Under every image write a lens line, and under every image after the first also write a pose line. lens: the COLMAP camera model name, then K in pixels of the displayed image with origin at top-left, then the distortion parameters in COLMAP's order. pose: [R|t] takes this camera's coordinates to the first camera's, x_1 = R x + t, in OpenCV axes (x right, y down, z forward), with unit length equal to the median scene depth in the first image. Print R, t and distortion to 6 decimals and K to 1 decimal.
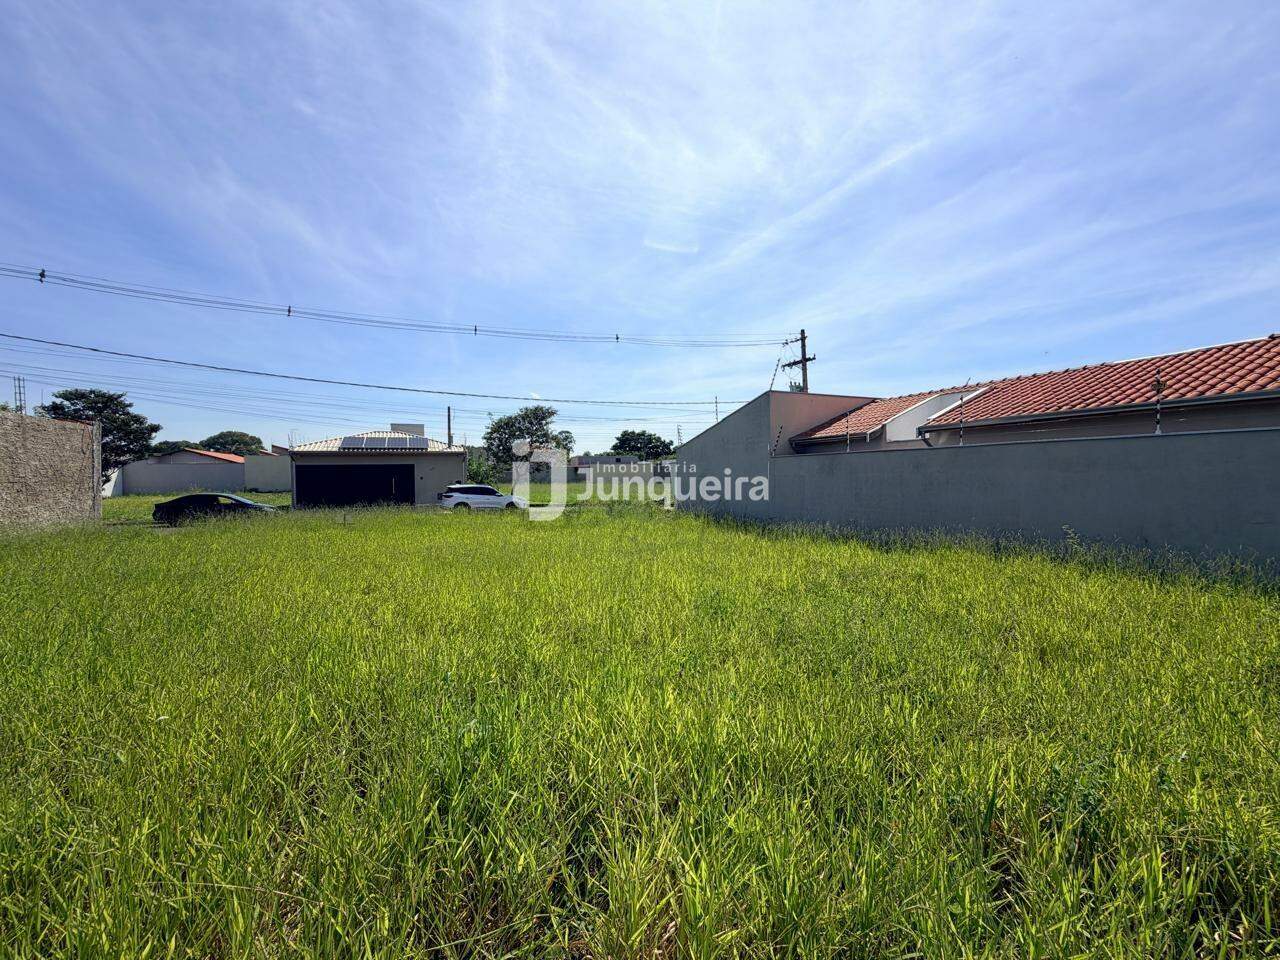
lens RADIAL K [[514.9, 0, 639.2], [0, 514.9, 479.3], [0, 0, 1]] dist [0.003868, -0.000558]
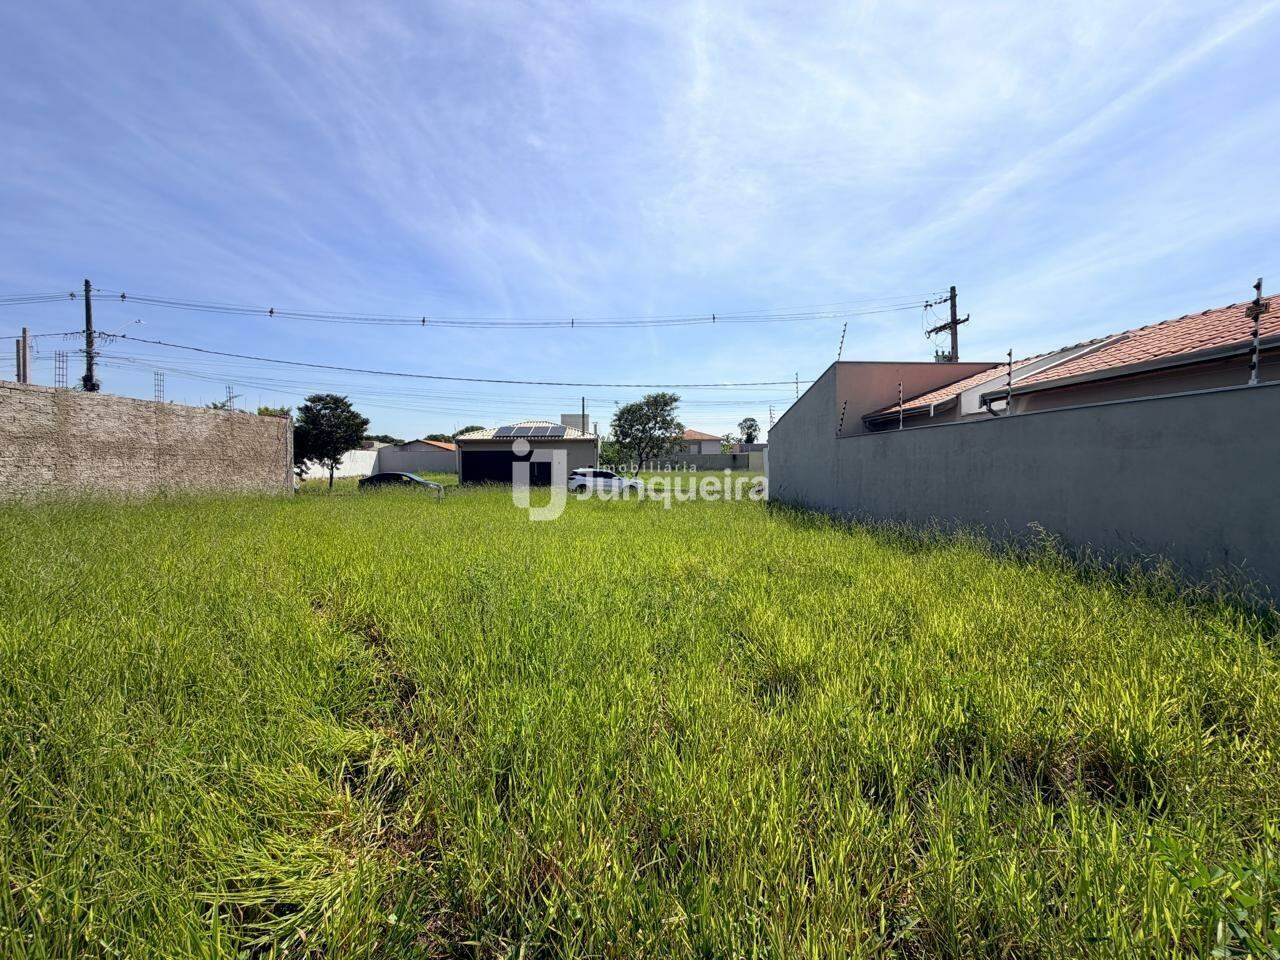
lens RADIAL K [[514.9, 0, 642.1], [0, 514.9, 485.2], [0, 0, 1]] dist [0.003868, -0.000558]
pose [[0.930267, 0.022782, -0.366175, 0.146961], [-0.010958, 0.999350, 0.034337, 0.005532], [0.366719, -0.027930, 0.929912, 0.034800]]
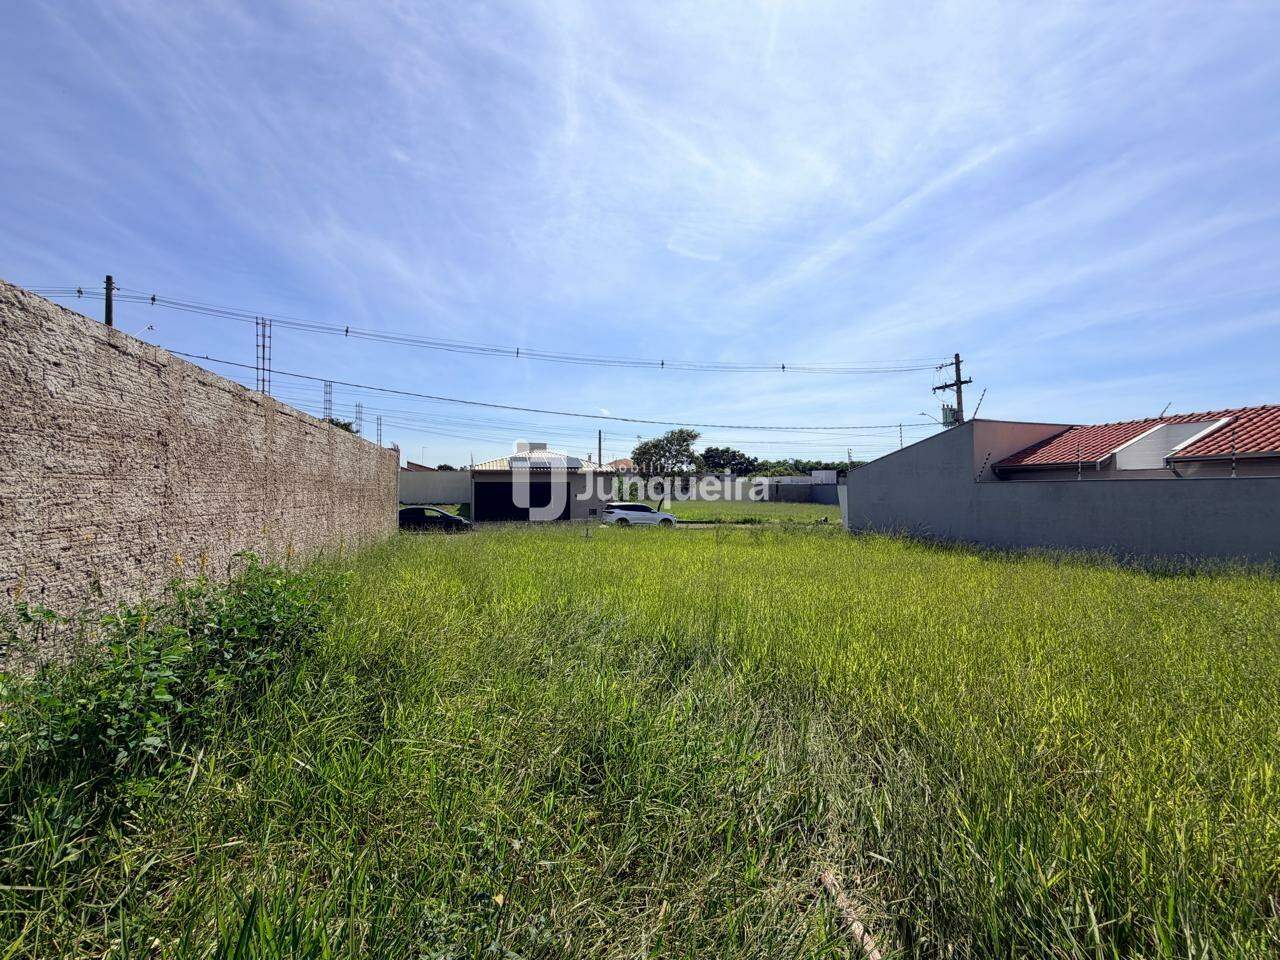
lens RADIAL K [[514.9, 0, 630.2], [0, 514.9, 470.4], [0, 0, 1]] dist [0.003868, -0.000558]
pose [[0.991332, 0.007046, -0.131191, -0.163538], [-0.013138, 0.998872, -0.045630, -0.006161], [0.130721, 0.046958, 0.990306, -0.067465]]
